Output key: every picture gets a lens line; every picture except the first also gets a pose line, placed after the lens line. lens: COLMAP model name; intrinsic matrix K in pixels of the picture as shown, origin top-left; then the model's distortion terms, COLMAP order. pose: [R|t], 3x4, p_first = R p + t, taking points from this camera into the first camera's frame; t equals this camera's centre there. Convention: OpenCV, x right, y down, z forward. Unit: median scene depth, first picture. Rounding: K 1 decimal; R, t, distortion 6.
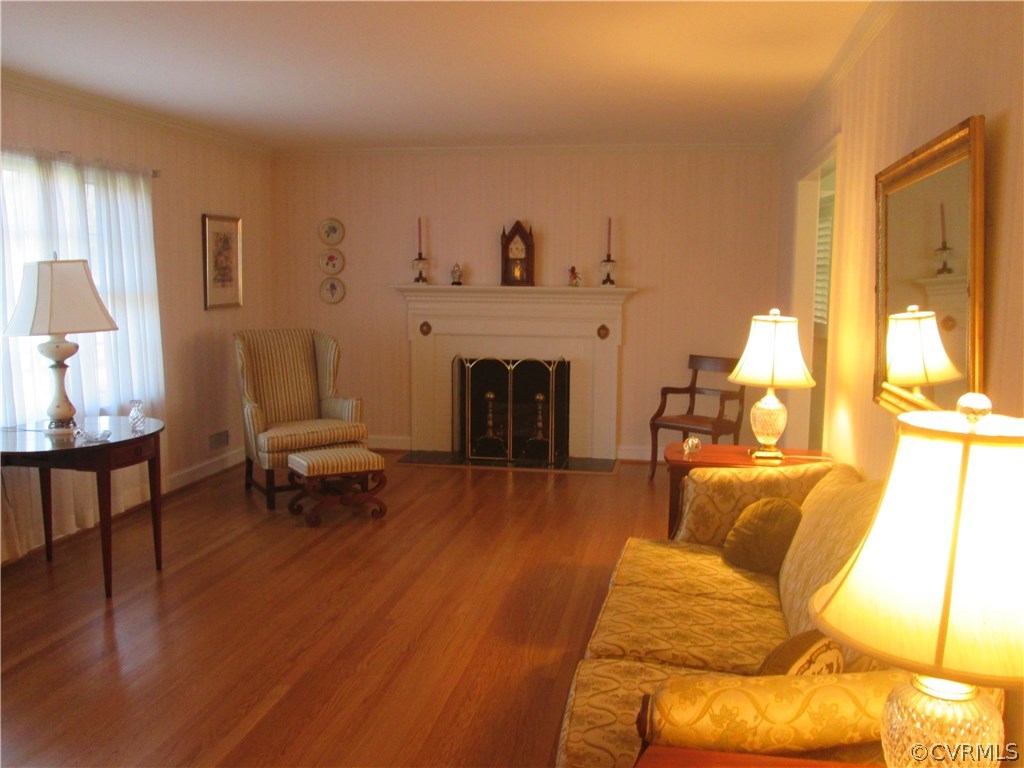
lens RADIAL K [[938.8, 0, 512.2], [0, 938.8, 384.7], [0, 0, 1]] dist [-0.029738, 0.000000]
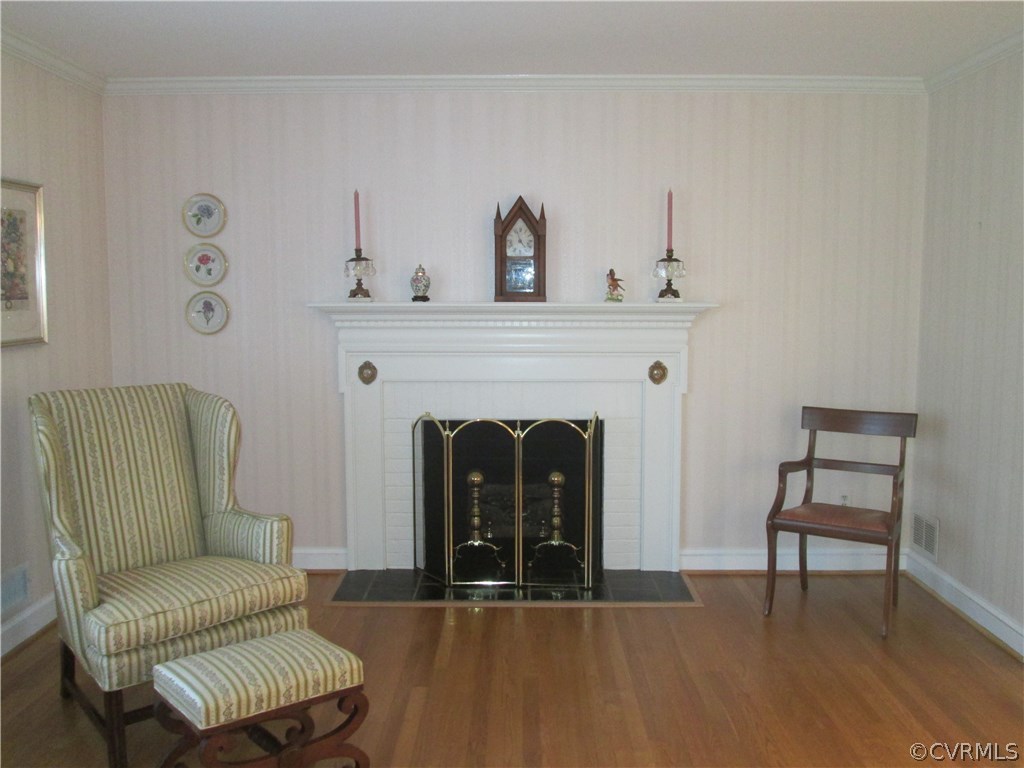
lens RADIAL K [[938.8, 0, 512.2], [0, 938.8, 383.1], [0, 0, 1]] dist [-0.029738, 0.000000]
pose [[0.985201, -0.026564, 0.169330, -0.106851], [0.029851, 0.999412, -0.016895, -0.041376], [-0.168781, 0.021699, 0.985415, 0.394198]]
